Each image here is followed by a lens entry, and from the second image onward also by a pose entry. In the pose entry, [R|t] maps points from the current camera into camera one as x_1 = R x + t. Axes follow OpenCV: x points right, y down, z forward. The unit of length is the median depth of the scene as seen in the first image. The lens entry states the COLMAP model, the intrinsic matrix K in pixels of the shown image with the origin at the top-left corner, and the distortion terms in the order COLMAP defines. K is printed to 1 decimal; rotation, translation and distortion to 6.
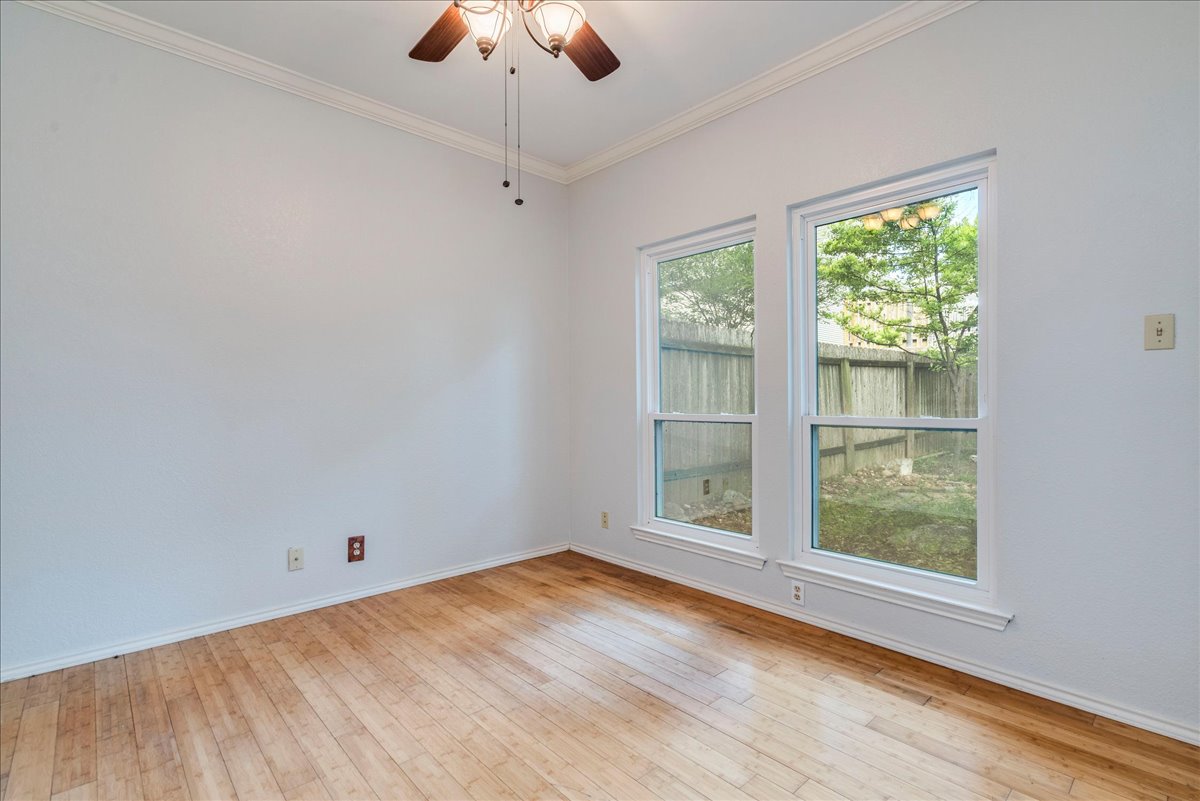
lens RADIAL K [[544.9, 0, 602.6], [0, 544.9, 411.6], [0, 0, 1]] dist [-0.000715, 0.000195]
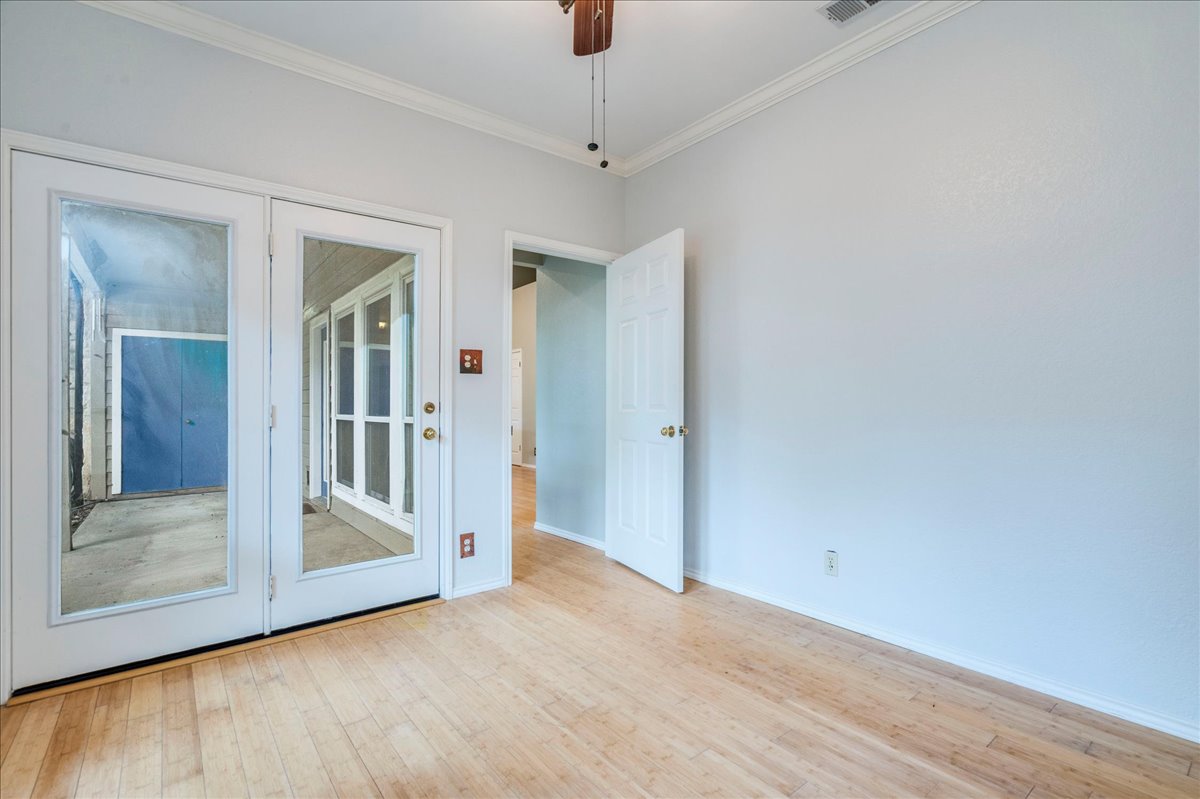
lens RADIAL K [[544.9, 0, 602.6], [0, 544.9, 410.6], [0, 0, 1]] dist [-0.000715, 0.000195]
pose [[-0.996714, 0.011451, 0.080188, -0.257628], [0.013183, 0.999690, 0.021103, -0.014045], [-0.079921, 0.022091, -0.996556, 1.992230]]
